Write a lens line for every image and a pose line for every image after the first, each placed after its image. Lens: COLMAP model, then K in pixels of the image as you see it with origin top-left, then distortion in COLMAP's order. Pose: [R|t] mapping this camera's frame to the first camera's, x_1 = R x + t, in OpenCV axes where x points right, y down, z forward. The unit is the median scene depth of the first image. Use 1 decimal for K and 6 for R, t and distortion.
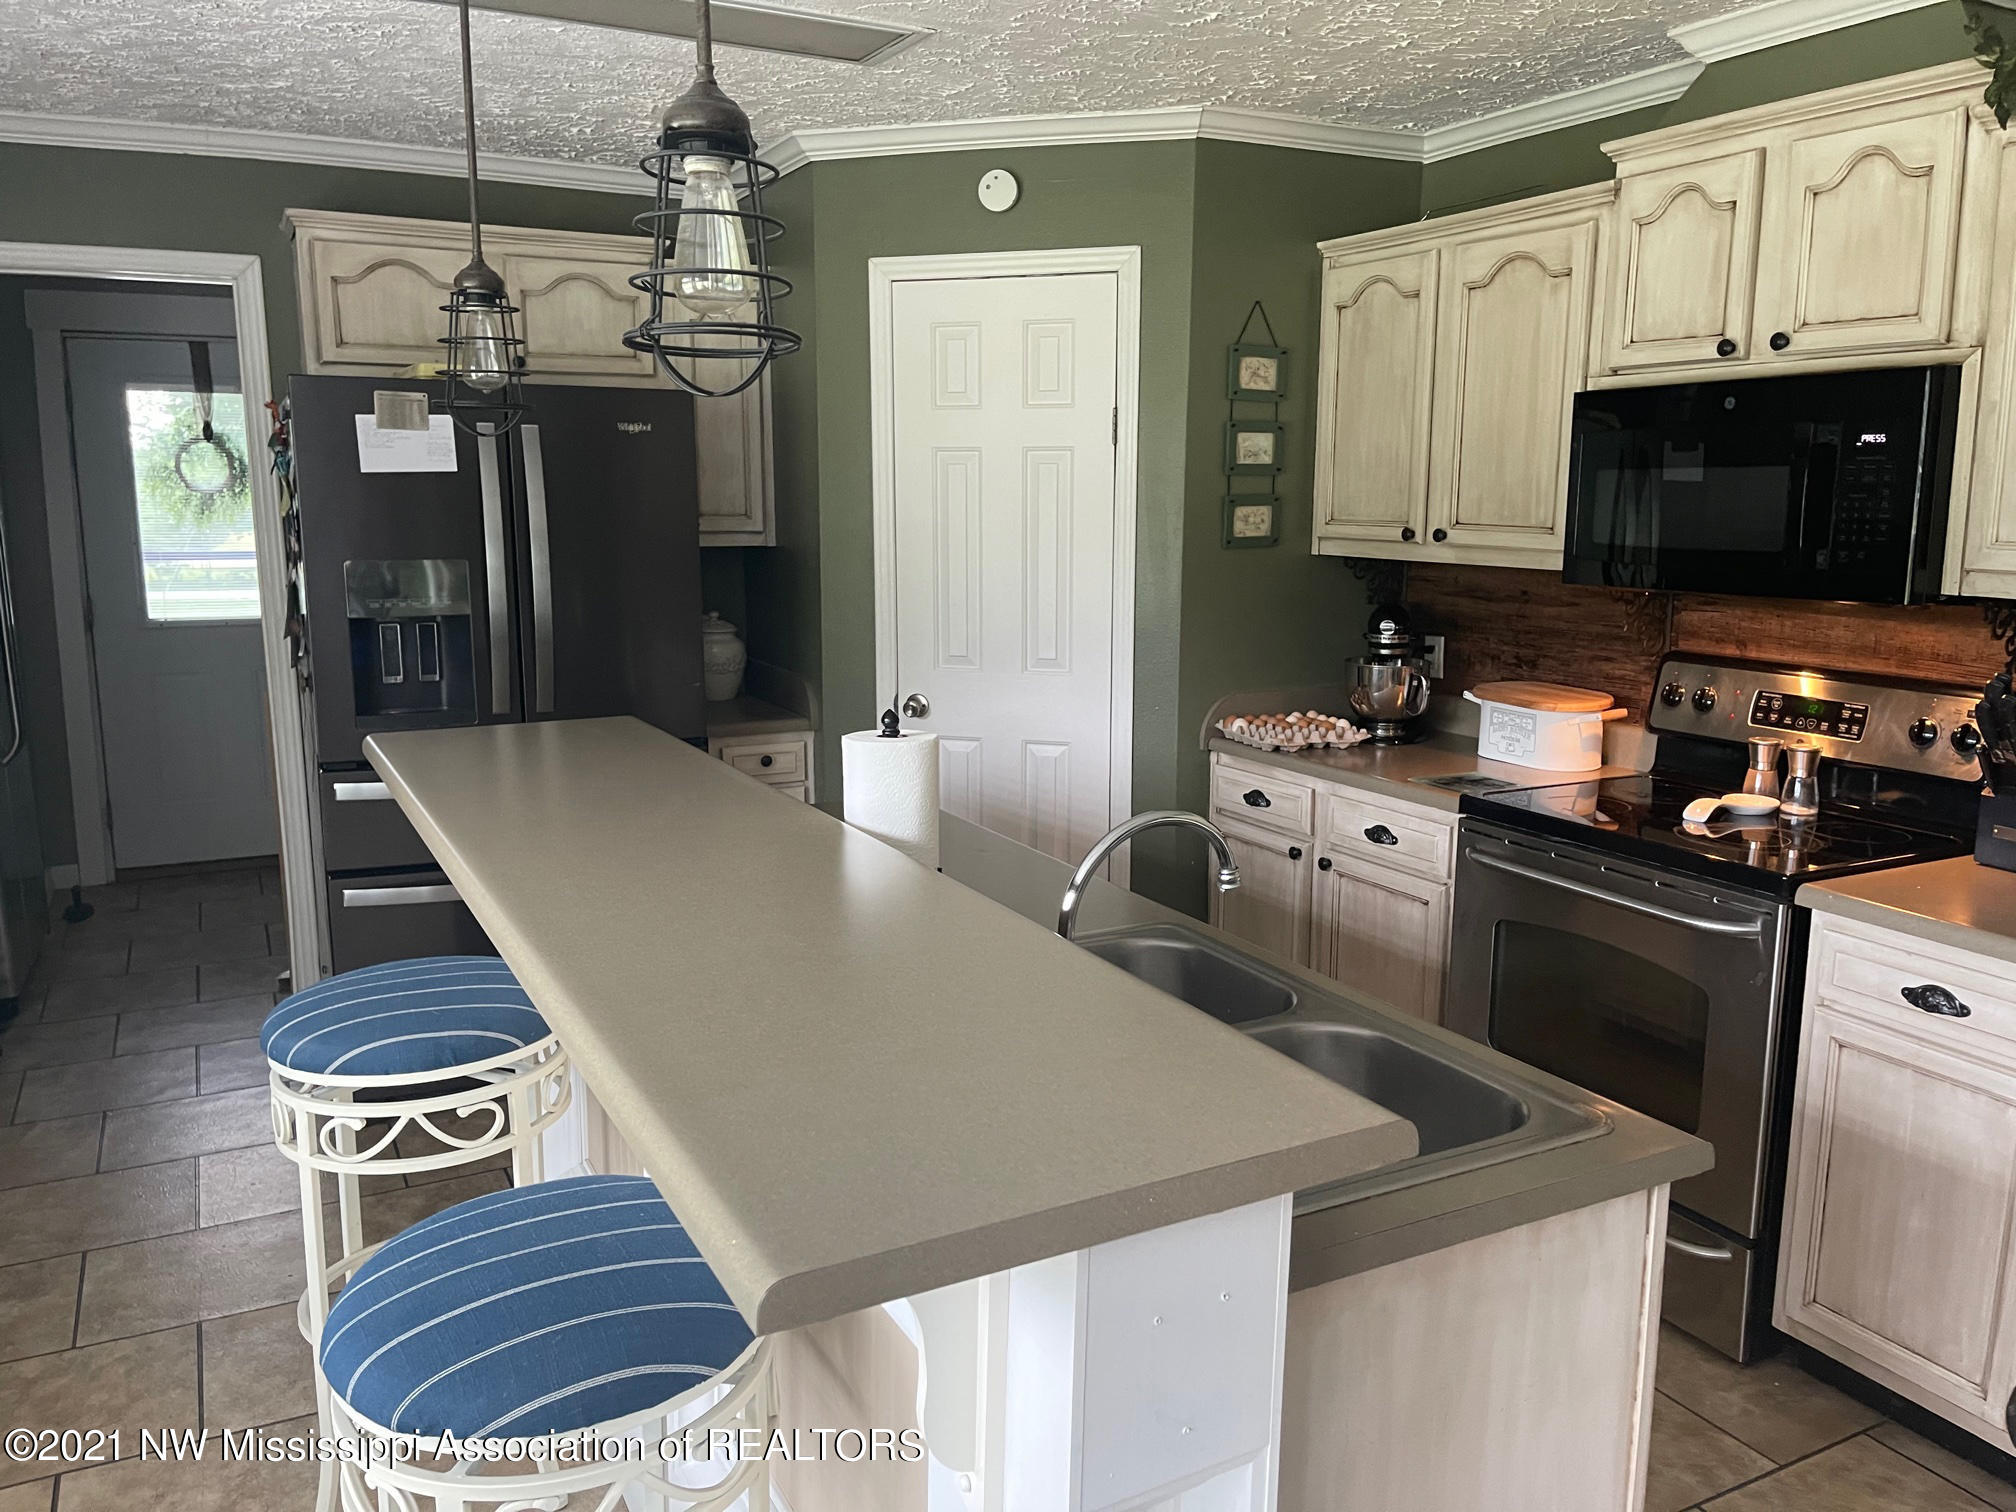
lens RADIAL K [[1514.7, 0, 1008.9], [0, 1514.7, 754.4], [0, 0, 1]] dist [0.002380, -0.002276]
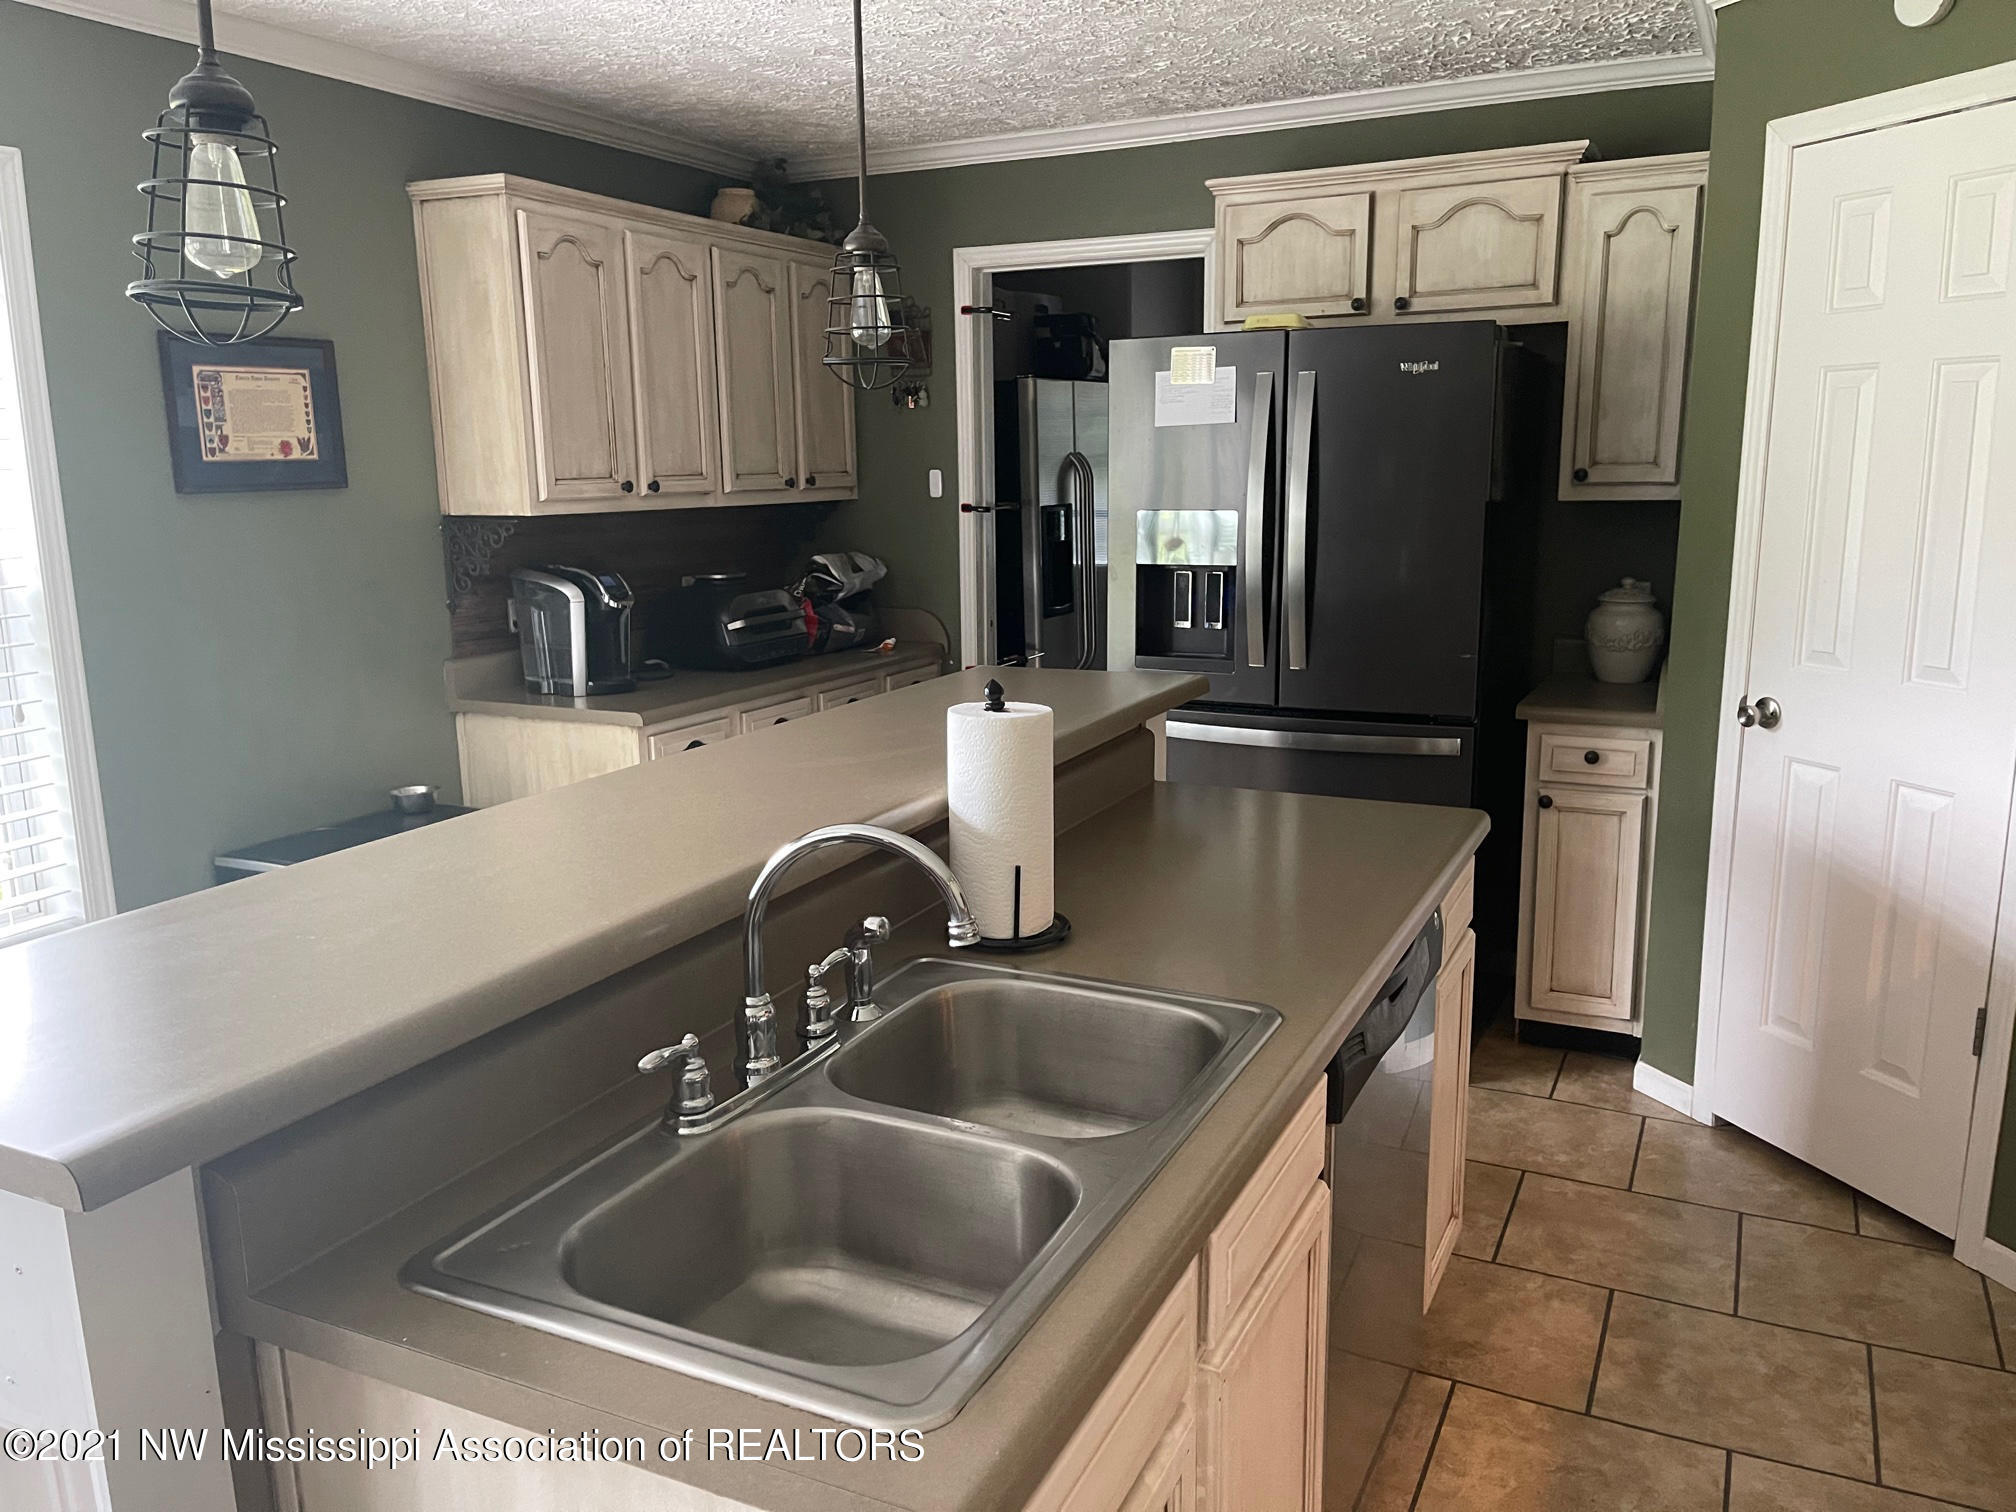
lens RADIAL K [[1514.7, 0, 1005.8], [0, 1514.7, 756.3], [0, 0, 1]] dist [0.002380, -0.002276]
pose [[0.575011, 0.143347, -0.805490, 0.337503], [-0.119471, 0.988689, 0.090664, -0.034554], [0.809376, 0.044099, 0.585633, 0.253239]]
